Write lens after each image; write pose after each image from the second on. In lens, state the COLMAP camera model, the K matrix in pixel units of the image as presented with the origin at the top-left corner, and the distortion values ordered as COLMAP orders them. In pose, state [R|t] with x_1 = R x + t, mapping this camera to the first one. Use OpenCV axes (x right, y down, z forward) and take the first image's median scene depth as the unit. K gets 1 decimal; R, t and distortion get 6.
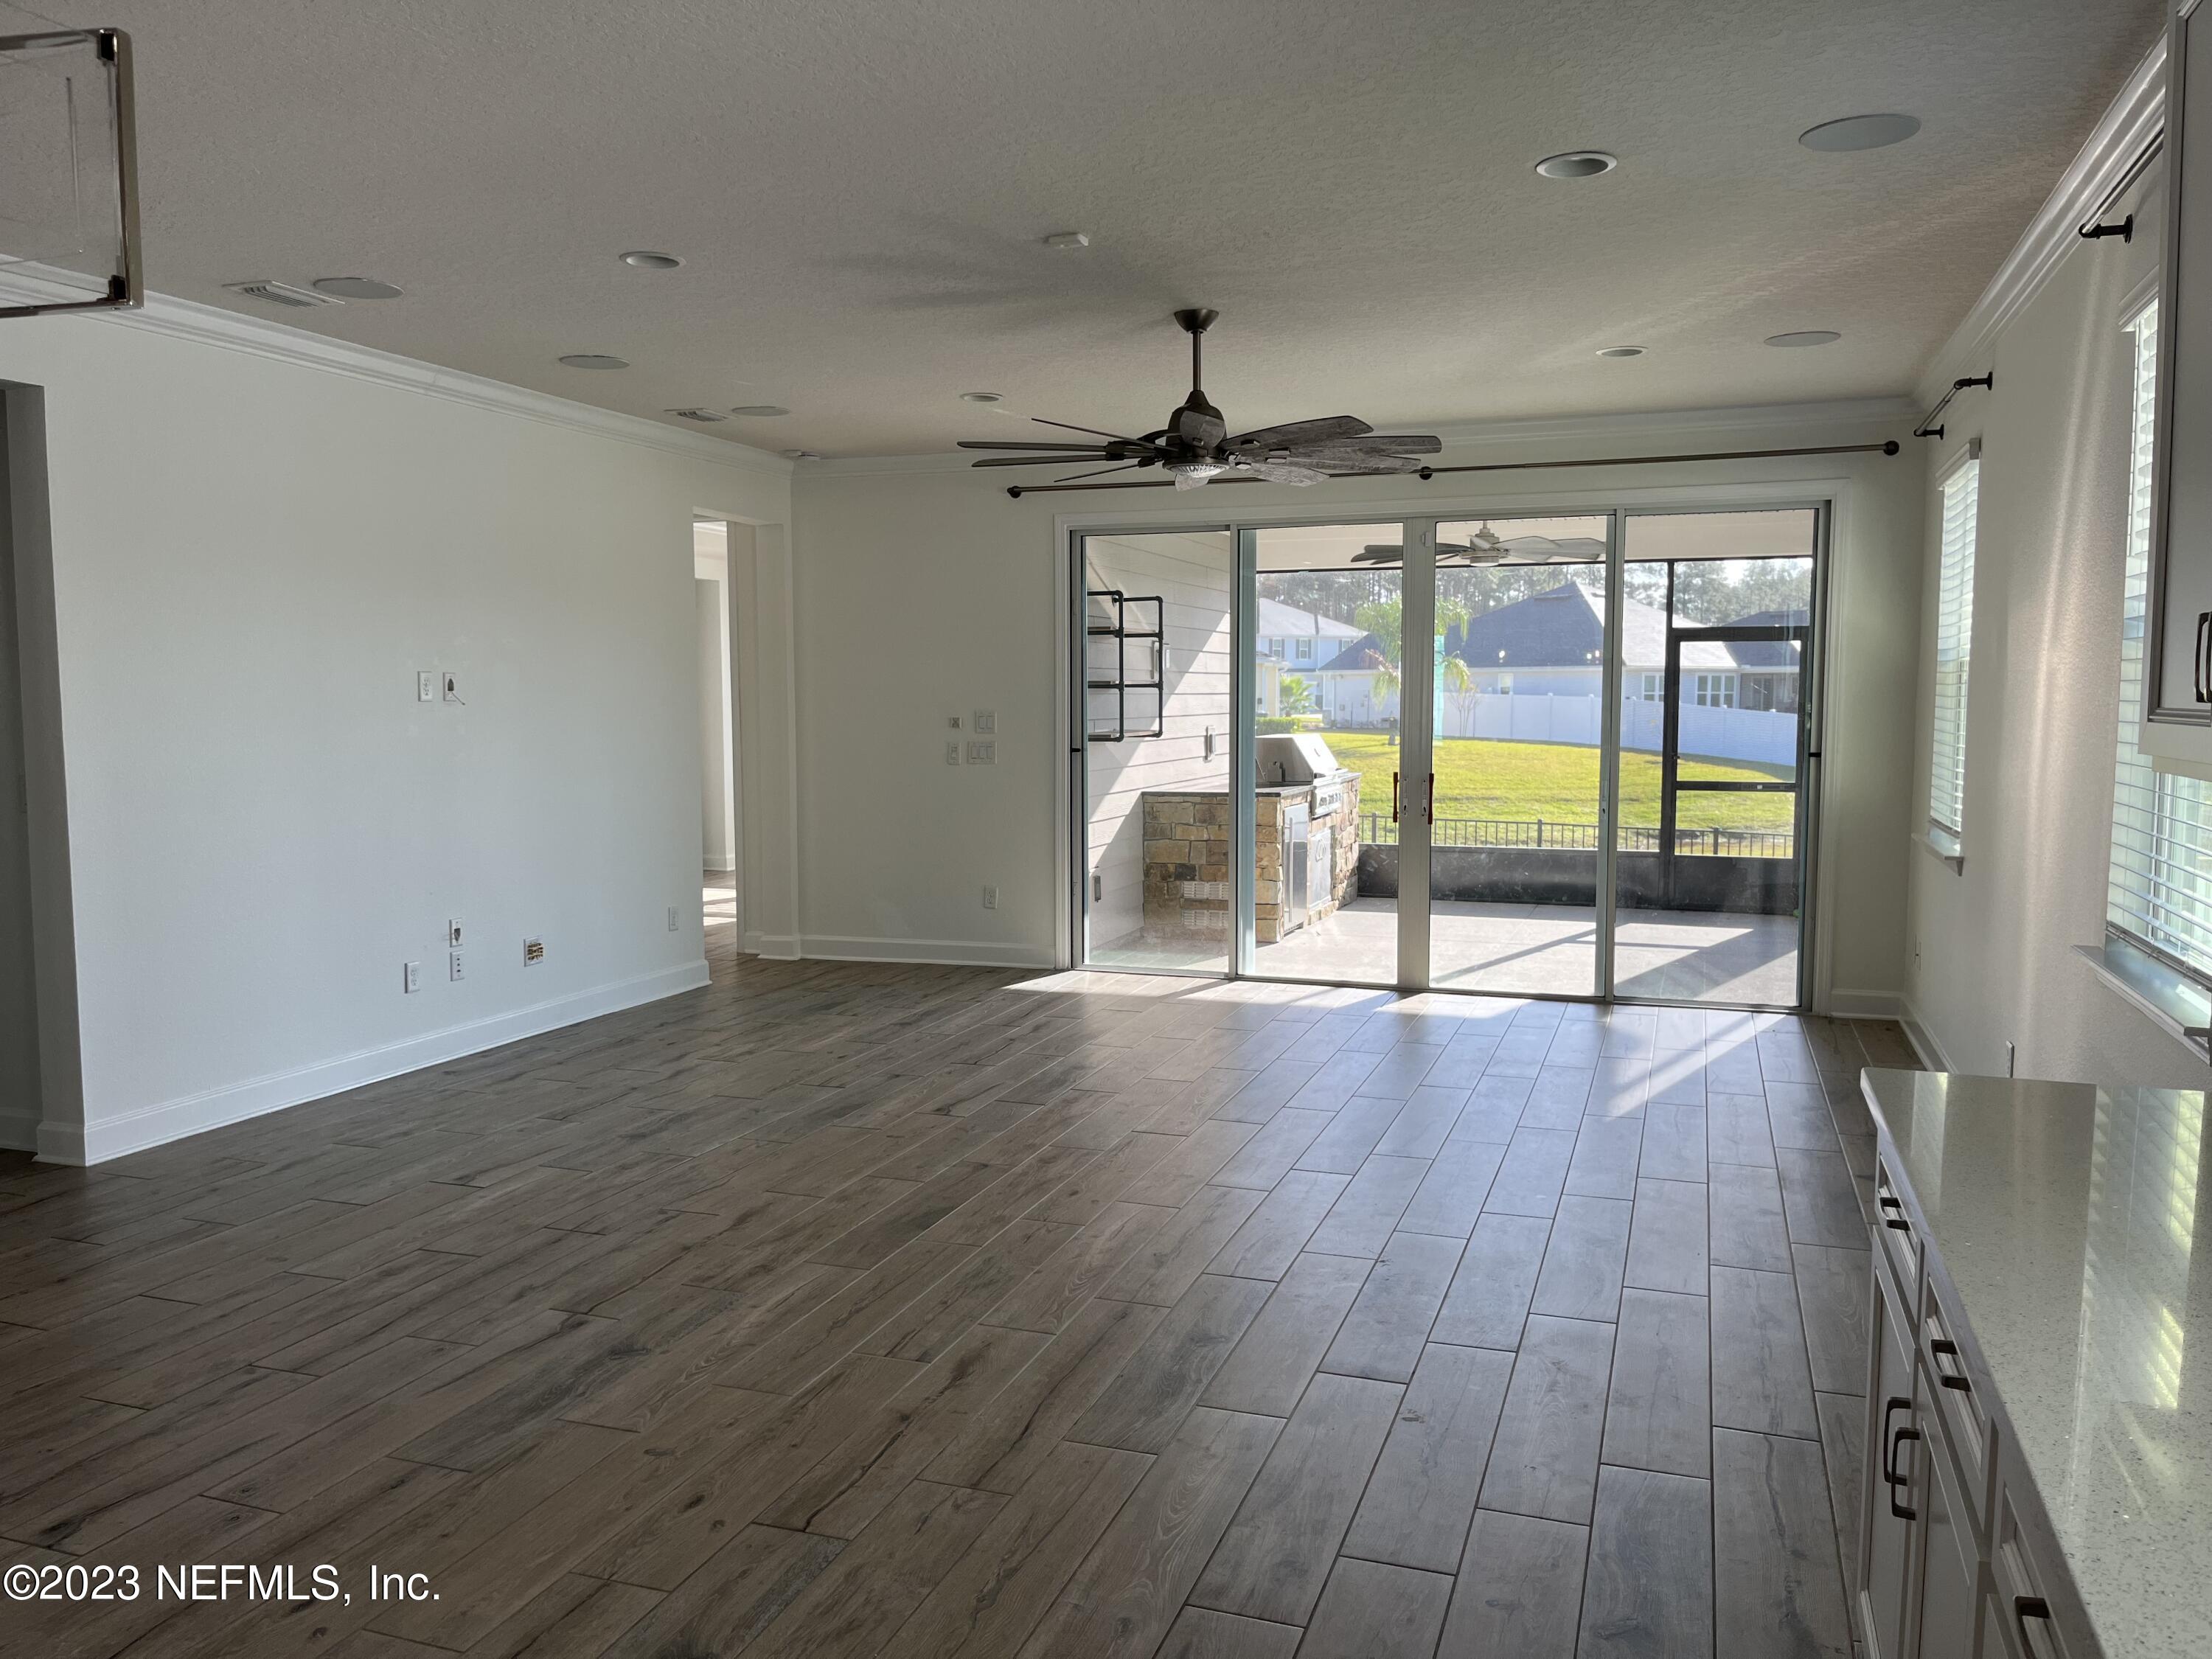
lens RADIAL K [[1669.3, 0, 1106.0], [0, 1669.3, 829.5], [0, 0, 1]] dist [0.049327, -0.059261]
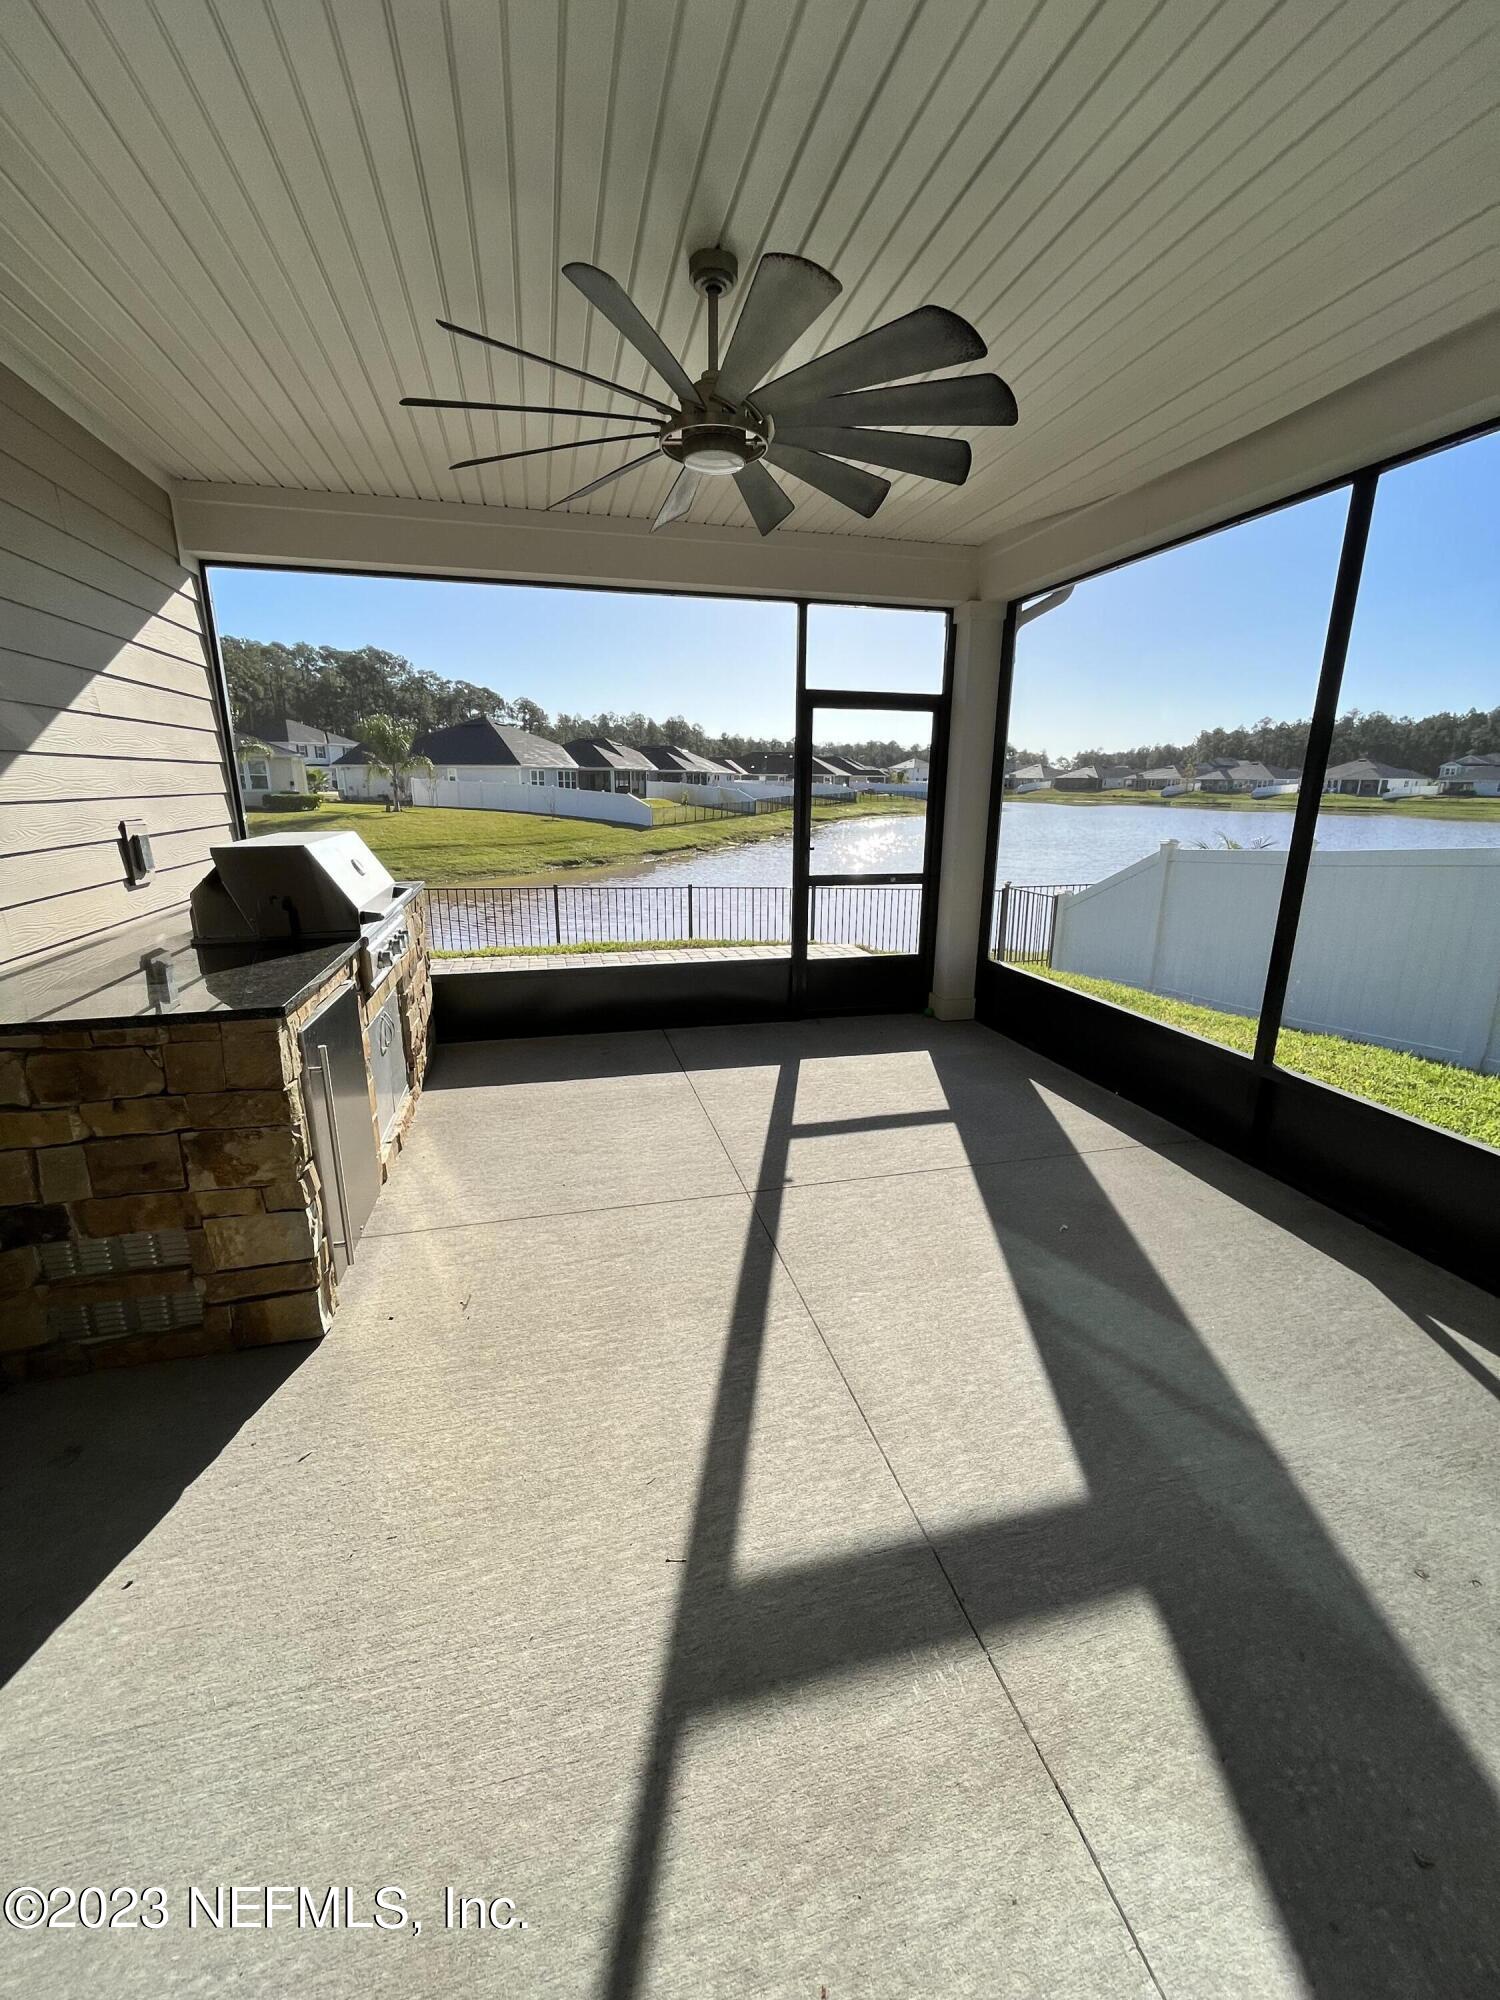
lens RADIAL K [[812.7, 0, 750.0], [0, 812.7, 1000.0], [0, 0, 1]] dist [0.000146, 0.000334]
pose [[0.833232, -0.133200, 0.536639, 0.079991], [0.034342, 0.981143, 0.190209, -0.048156], [-0.551856, -0.140060, 0.822094, 0.667008]]
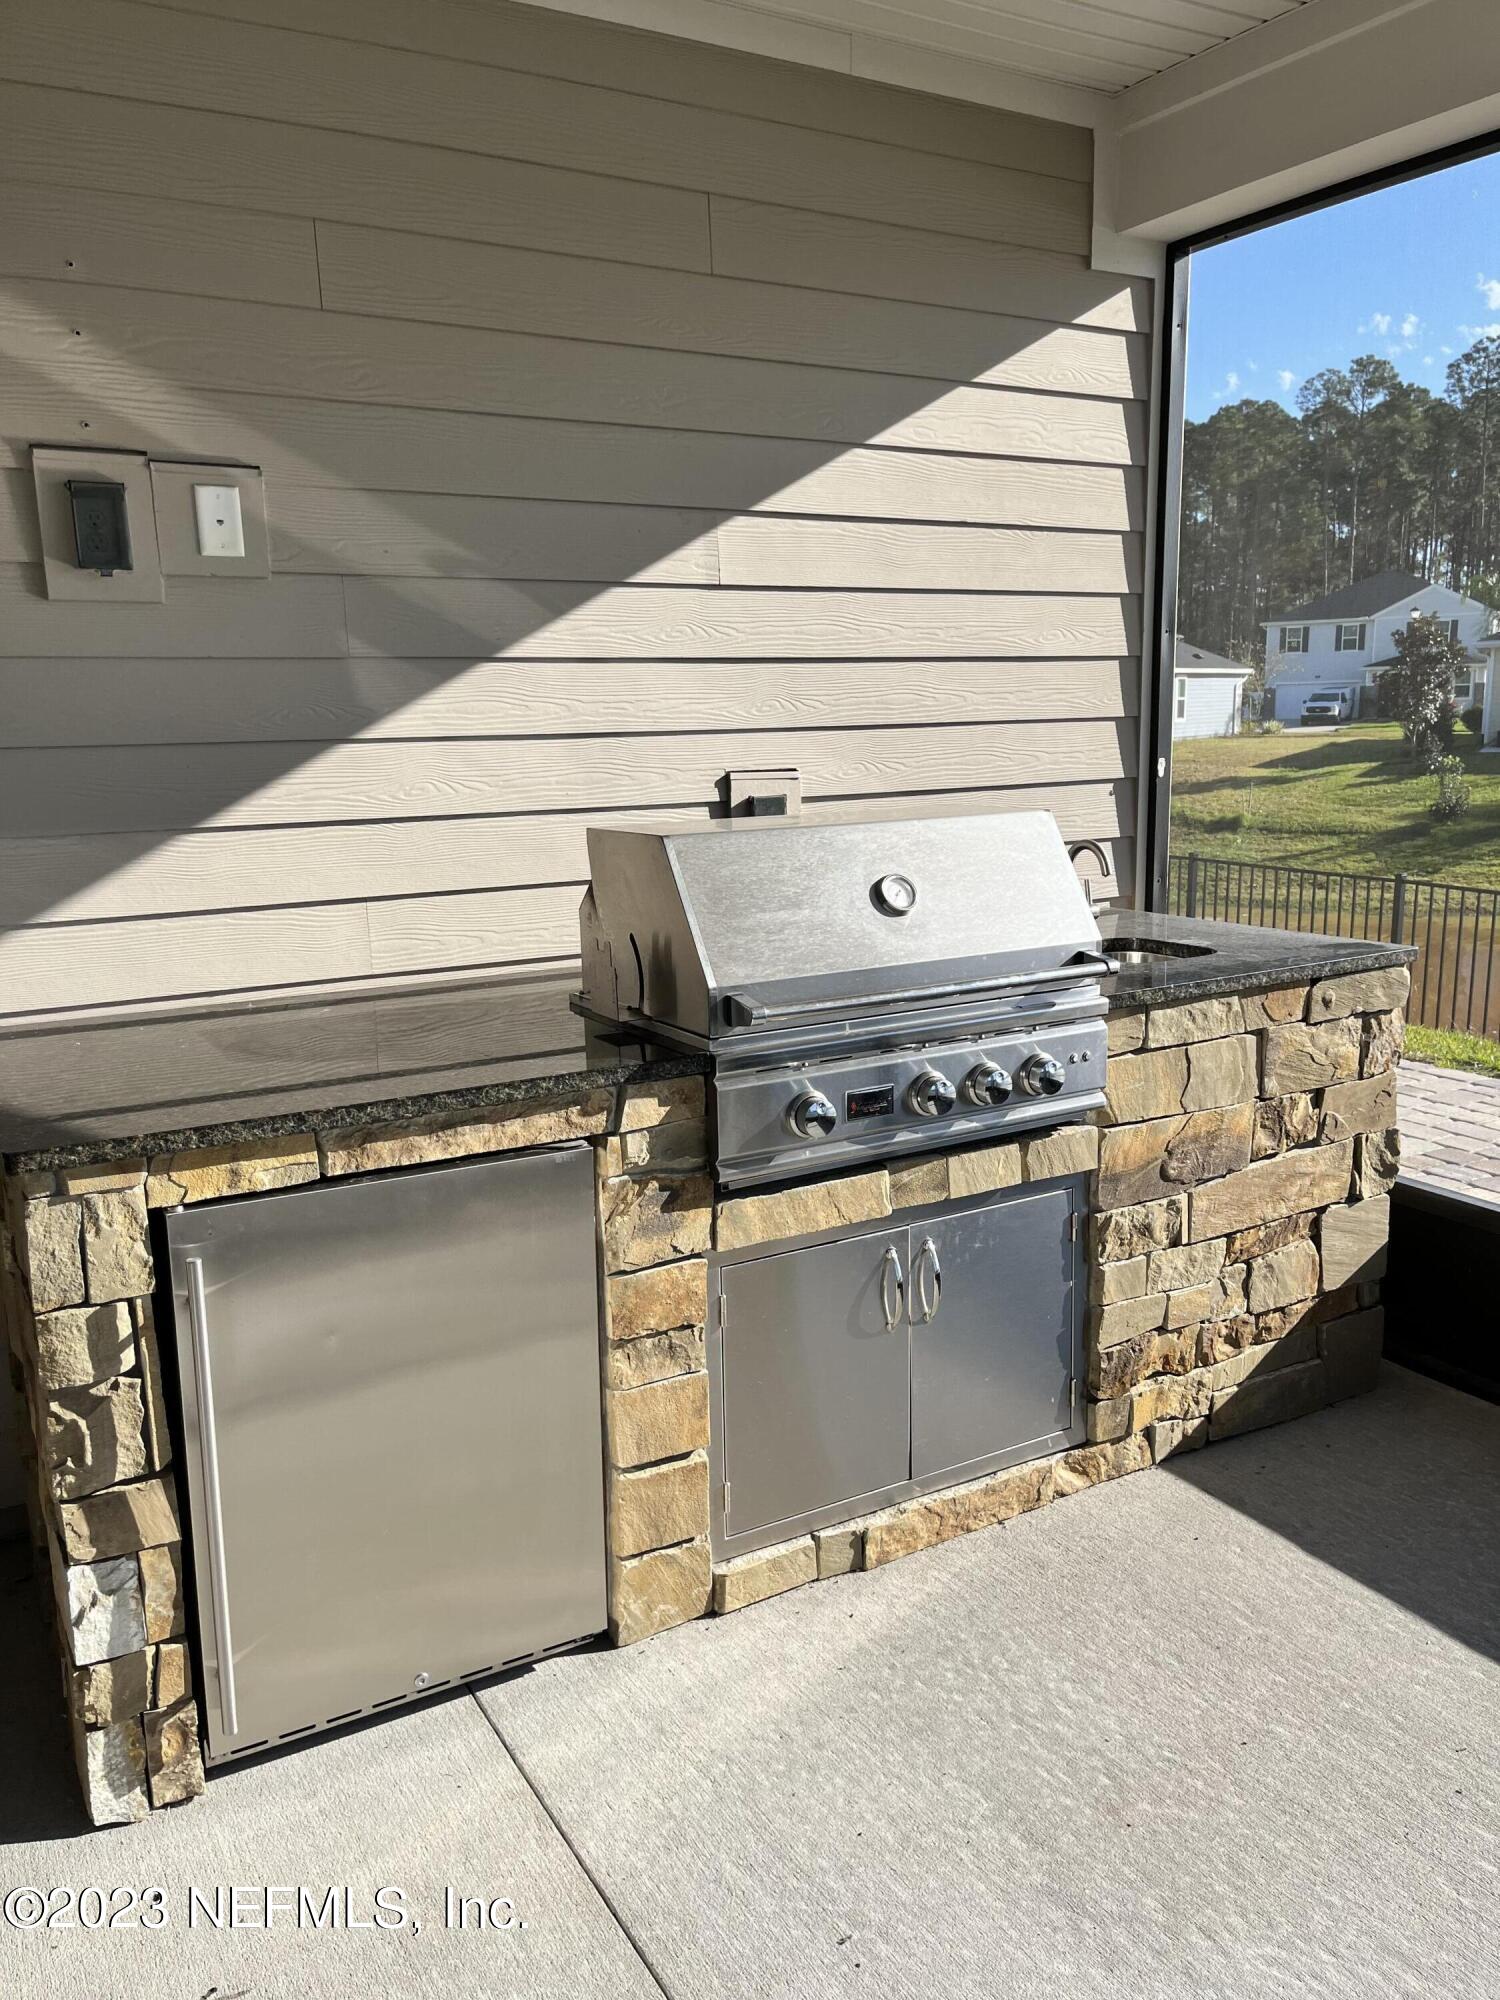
lens RADIAL K [[1509.3, 0, 749.3], [0, 1509.3, 1033.8], [0, 0, 1]] dist [0.049327, -0.059261]
pose [[0.764478, 0.116933, -0.633956, 0.243313], [-0.034538, 0.989428, 0.140851, -0.053643], [0.643724, -0.085782, 0.760434, 0.792667]]
